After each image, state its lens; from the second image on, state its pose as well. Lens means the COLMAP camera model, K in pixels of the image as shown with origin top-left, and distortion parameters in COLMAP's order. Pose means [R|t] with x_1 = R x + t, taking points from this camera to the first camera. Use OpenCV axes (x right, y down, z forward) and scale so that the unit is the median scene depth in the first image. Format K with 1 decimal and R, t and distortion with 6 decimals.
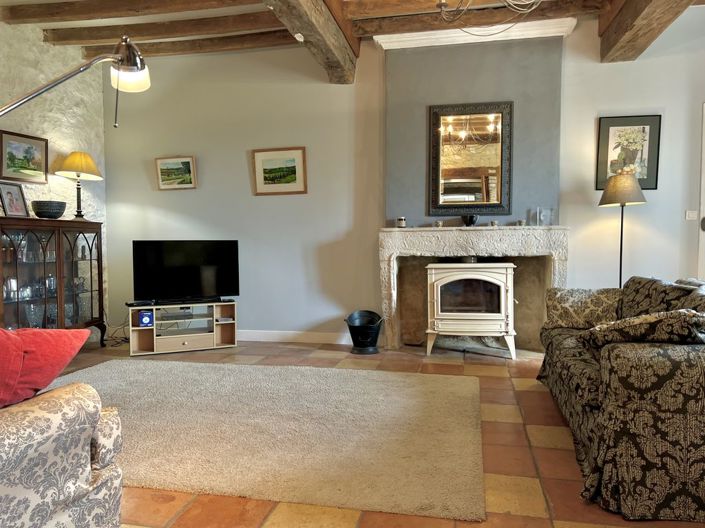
lens RADIAL K [[520.5, 0, 342.7], [0, 520.5, 263.5], [0, 0, 1]] dist [0.077338, -0.100462]
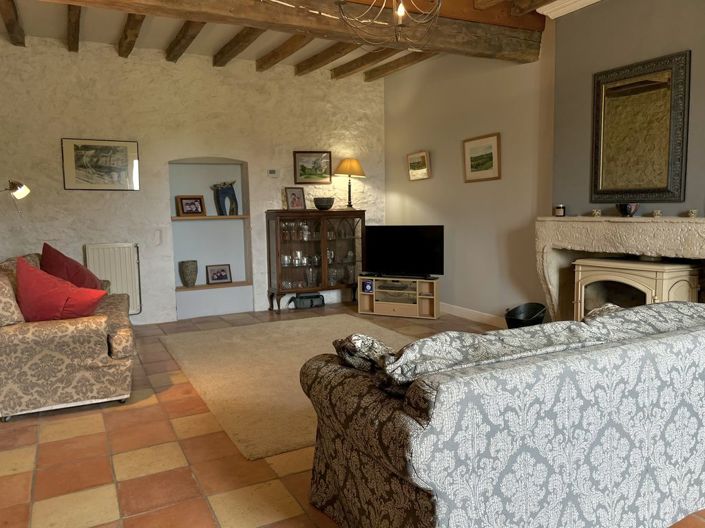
lens RADIAL K [[520.5, 0, 342.7], [0, 520.5, 263.5], [0, 0, 1]] dist [0.077338, -0.100462]
pose [[0.649534, 0.072732, -0.756846, 0.548433], [-0.017122, 0.996561, 0.081074, -0.053941], [0.760140, -0.039702, 0.648545, 0.120972]]
